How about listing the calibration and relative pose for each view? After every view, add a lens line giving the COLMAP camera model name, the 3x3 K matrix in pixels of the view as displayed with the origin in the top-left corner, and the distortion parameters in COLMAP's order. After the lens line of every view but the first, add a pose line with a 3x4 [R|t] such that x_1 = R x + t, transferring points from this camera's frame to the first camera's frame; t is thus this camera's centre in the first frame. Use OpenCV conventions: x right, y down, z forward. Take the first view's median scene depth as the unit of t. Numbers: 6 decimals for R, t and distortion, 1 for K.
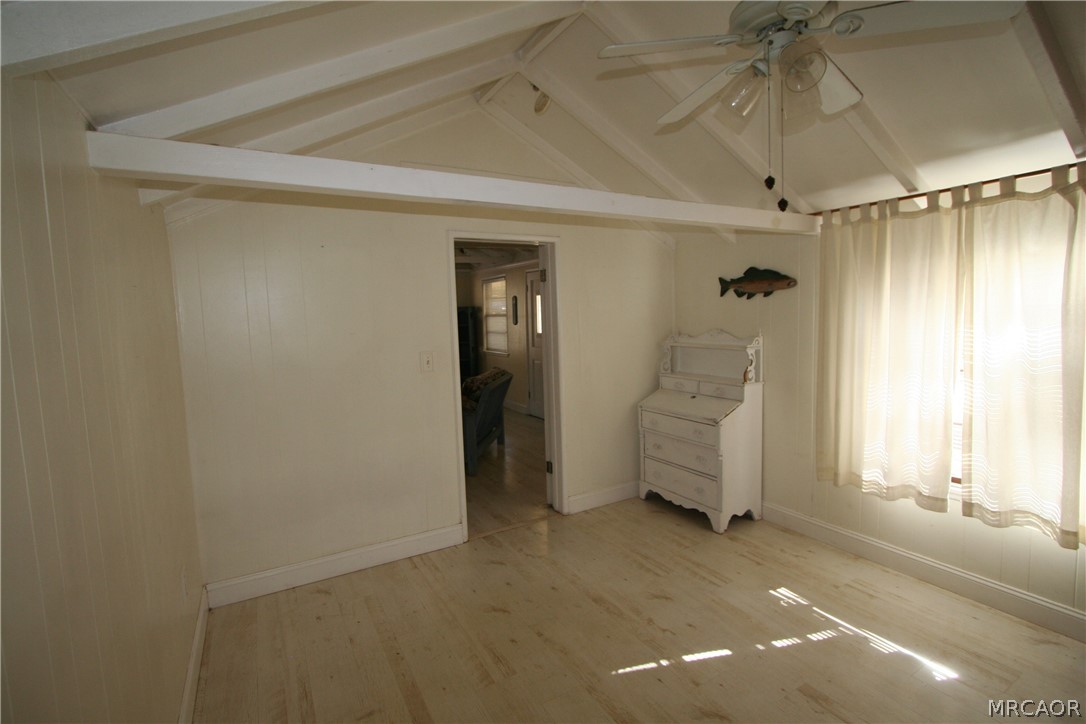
lens RADIAL K [[501.7, 0, 540.0], [0, 501.7, 360.1], [0, 0, 1]] dist [-0.002360, -0.000219]
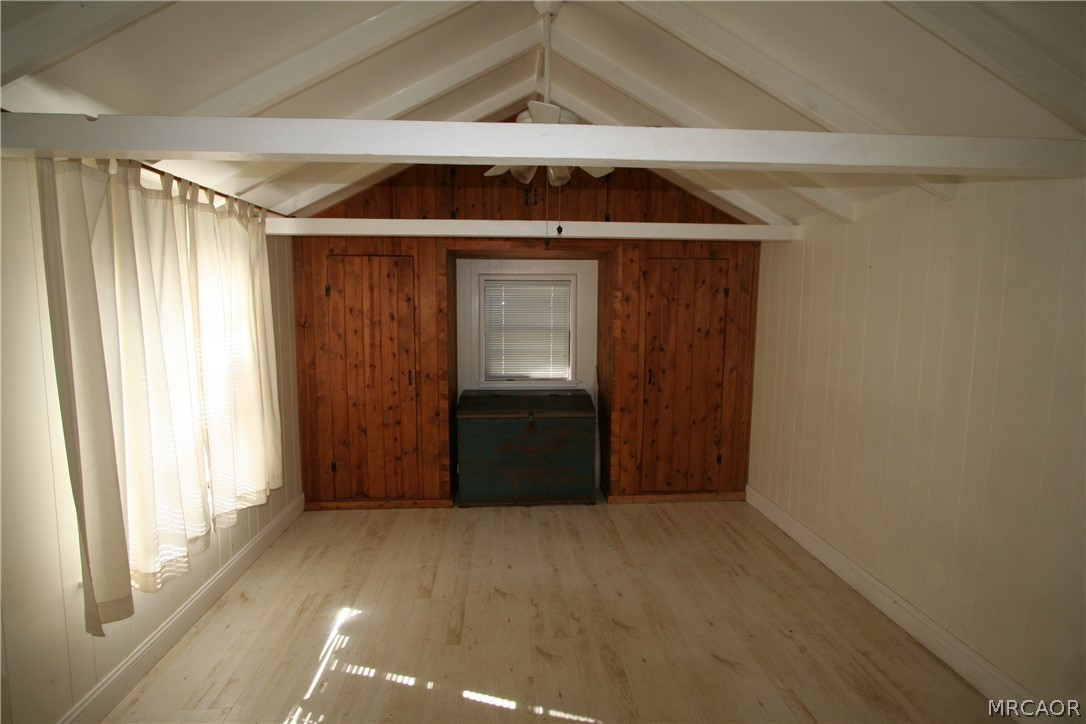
lens RADIAL K [[501.7, 0, 534.6], [0, 501.7, 355.4], [0, 0, 1]] dist [-0.002360, -0.000219]
pose [[-0.895278, -0.011610, 0.445356, -0.125615], [0.073649, 0.982049, 0.173656, -0.155620], [-0.439377, 0.188271, -0.878352, 1.636473]]
